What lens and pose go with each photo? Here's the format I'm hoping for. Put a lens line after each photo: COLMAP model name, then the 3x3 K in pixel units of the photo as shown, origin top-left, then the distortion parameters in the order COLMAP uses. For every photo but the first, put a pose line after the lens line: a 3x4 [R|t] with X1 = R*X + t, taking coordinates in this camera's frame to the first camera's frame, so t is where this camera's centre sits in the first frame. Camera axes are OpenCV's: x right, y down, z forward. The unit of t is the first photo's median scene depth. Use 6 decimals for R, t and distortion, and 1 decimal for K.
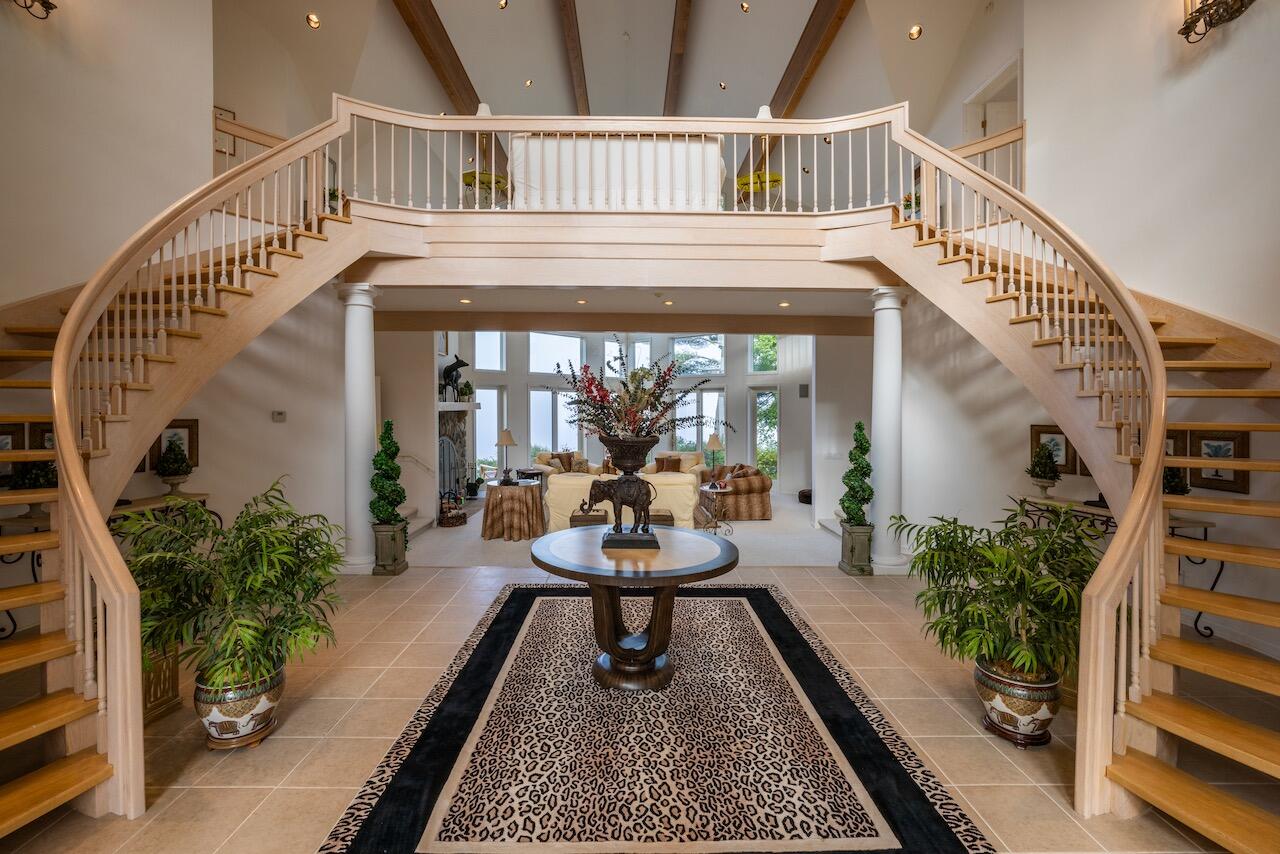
lens RADIAL K [[563.7, 0, 639.9], [0, 563.7, 428.0], [0, 0, 1]] dist [-0.005532, 0.000128]
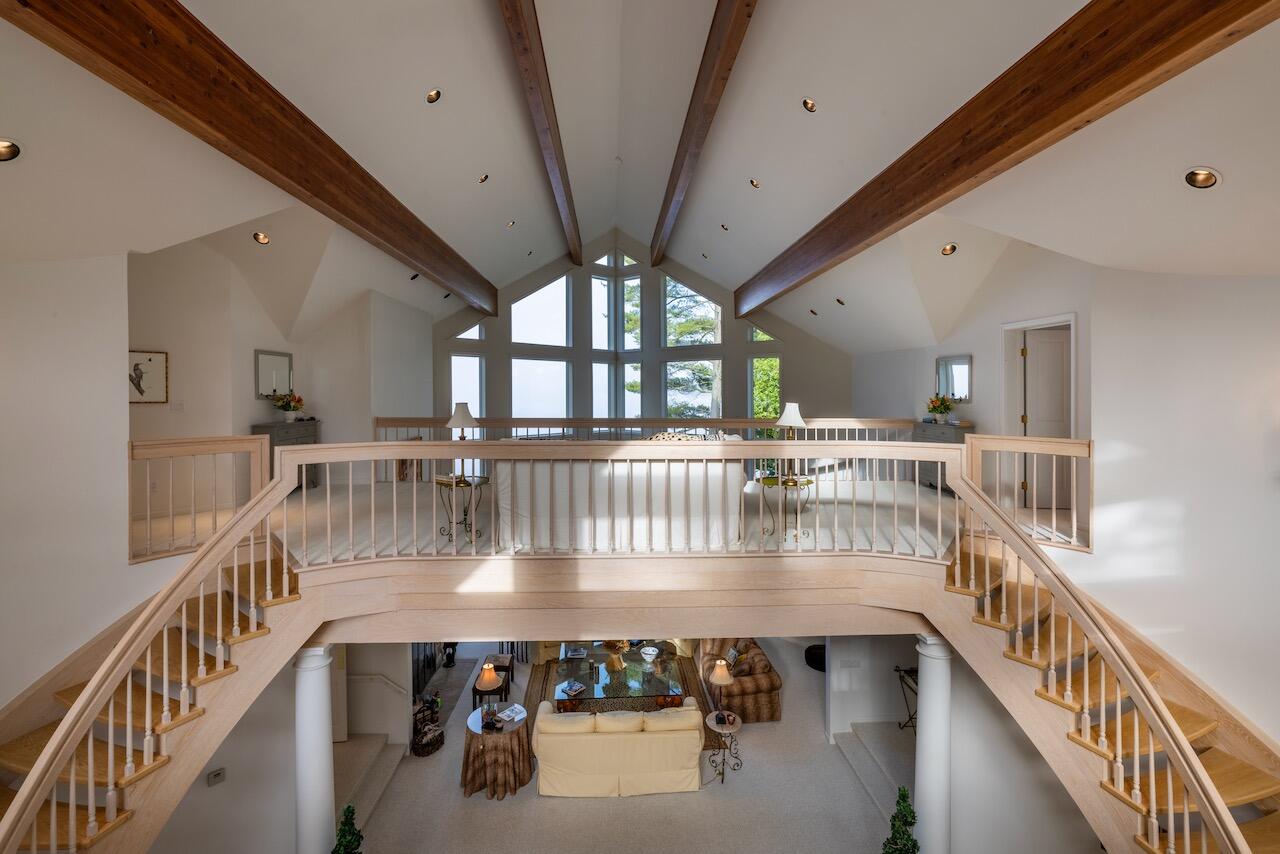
lens RADIAL K [[563.7, 0, 635.5], [0, 563.7, 384.0], [0, 0, 1]] dist [-0.005532, 0.000128]
pose [[0.999677, -0.001987, 0.025340, -0.028160], [0.002100, 0.999988, -0.004395, -0.444072], [-0.025331, 0.004447, 0.999669, 0.106939]]
